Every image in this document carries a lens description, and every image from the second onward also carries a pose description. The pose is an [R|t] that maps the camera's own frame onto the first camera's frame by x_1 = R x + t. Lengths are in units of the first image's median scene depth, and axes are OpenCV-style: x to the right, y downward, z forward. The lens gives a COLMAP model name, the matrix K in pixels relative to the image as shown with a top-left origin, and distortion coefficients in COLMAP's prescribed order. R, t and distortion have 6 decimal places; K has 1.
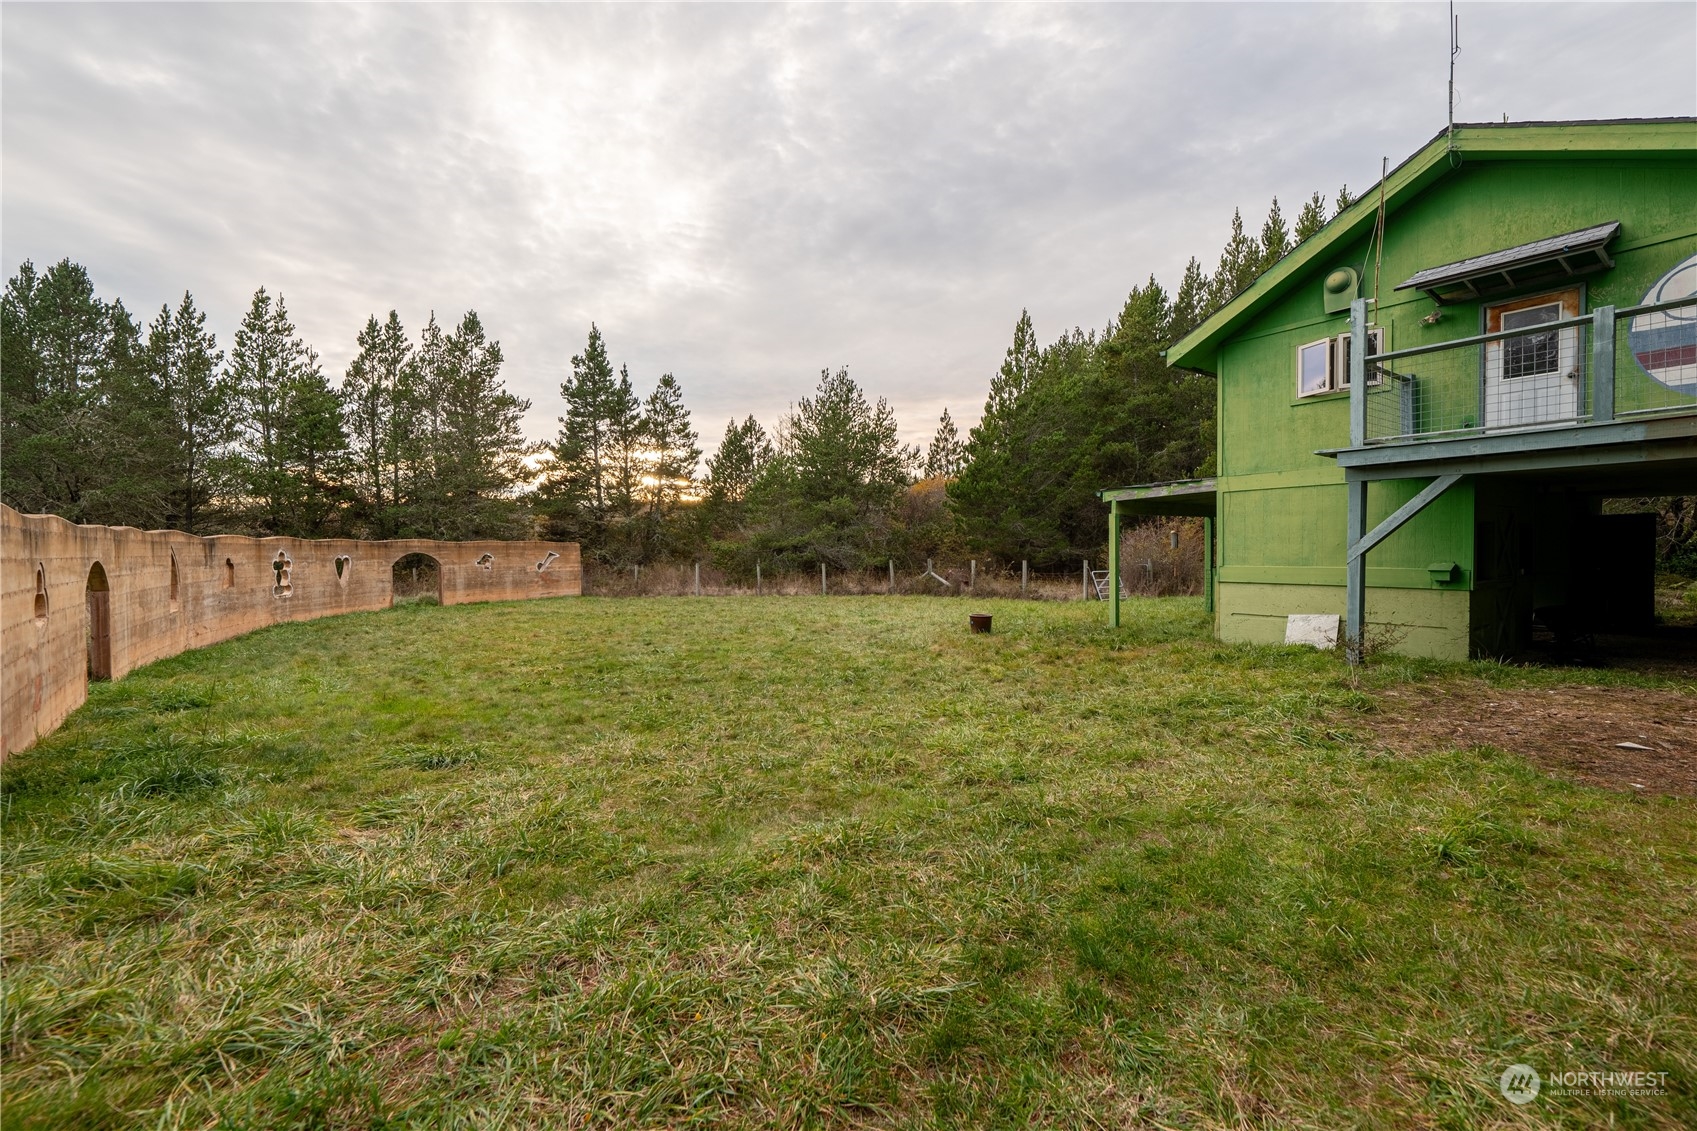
lens RADIAL K [[684.8, 0, 848.5], [0, 684.8, 565.5], [0, 0, 1]] dist [-0.000340, -0.000129]
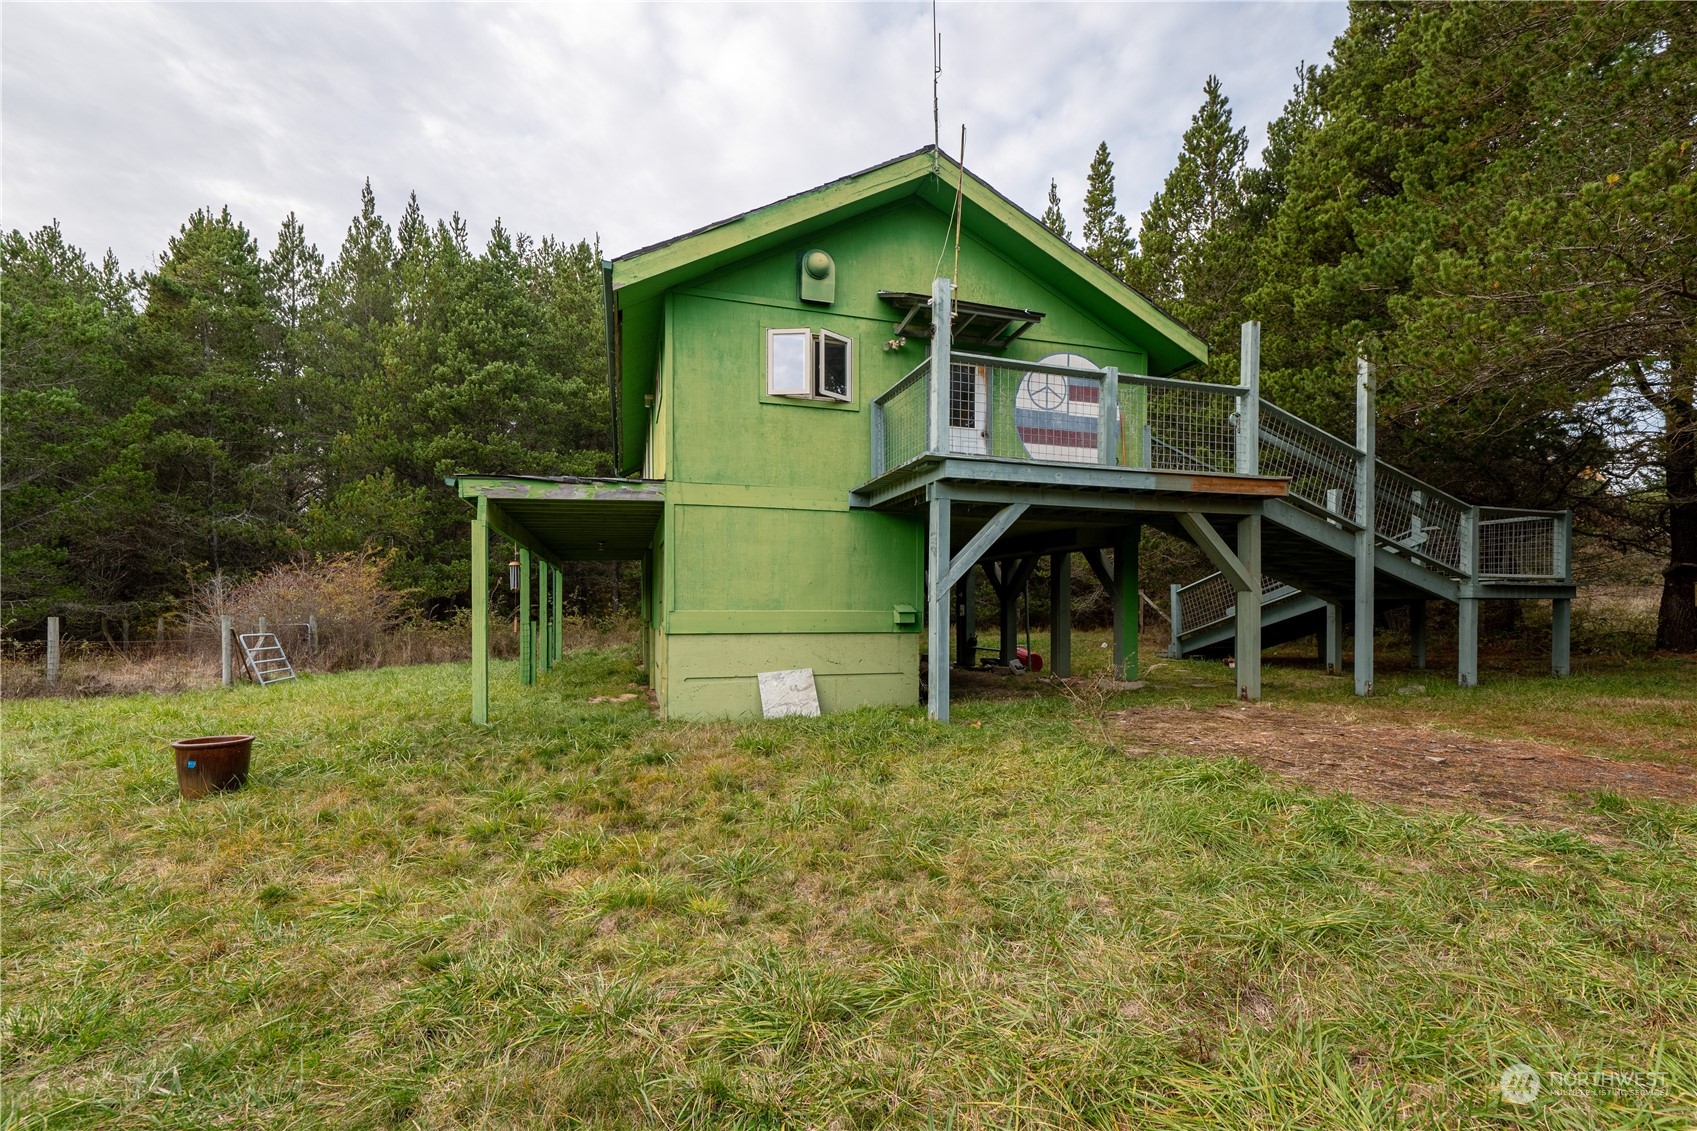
lens RADIAL K [[710.6, 0, 843.8], [0, 710.6, 608.8], [0, 0, 1]] dist [0.000675, -0.000253]
pose [[0.328622, 0.010577, 0.944402, -0.073473], [0.021116, 0.999605, -0.018543, 0.015523], [-0.944225, 0.026035, 0.328269, 0.624378]]
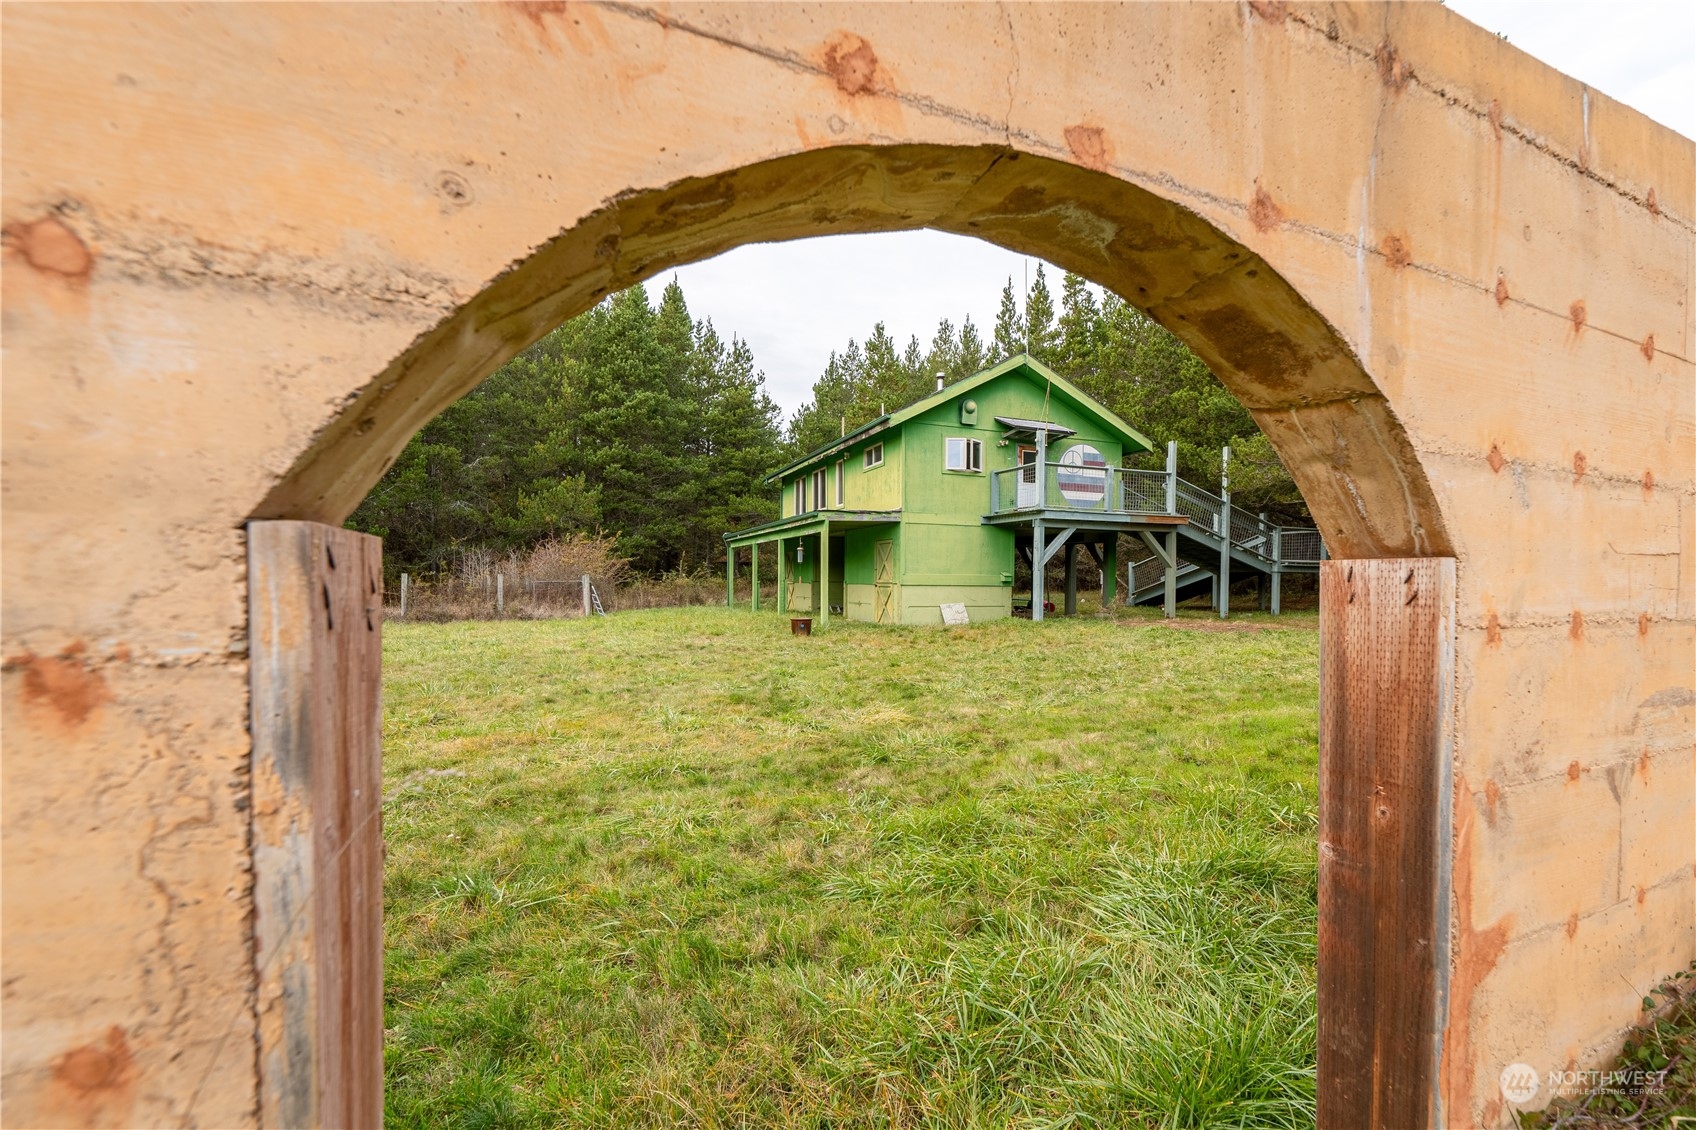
lens RADIAL K [[677.8, 0, 849.5], [0, 677.8, 572.6], [0, 0, 1]] dist [0.000279, -0.000821]
pose [[0.267109, 0.018866, 0.963482, -0.885109], [0.012369, 0.999659, -0.023004, 0.029744], [-0.963587, 0.018062, 0.266785, 0.755864]]
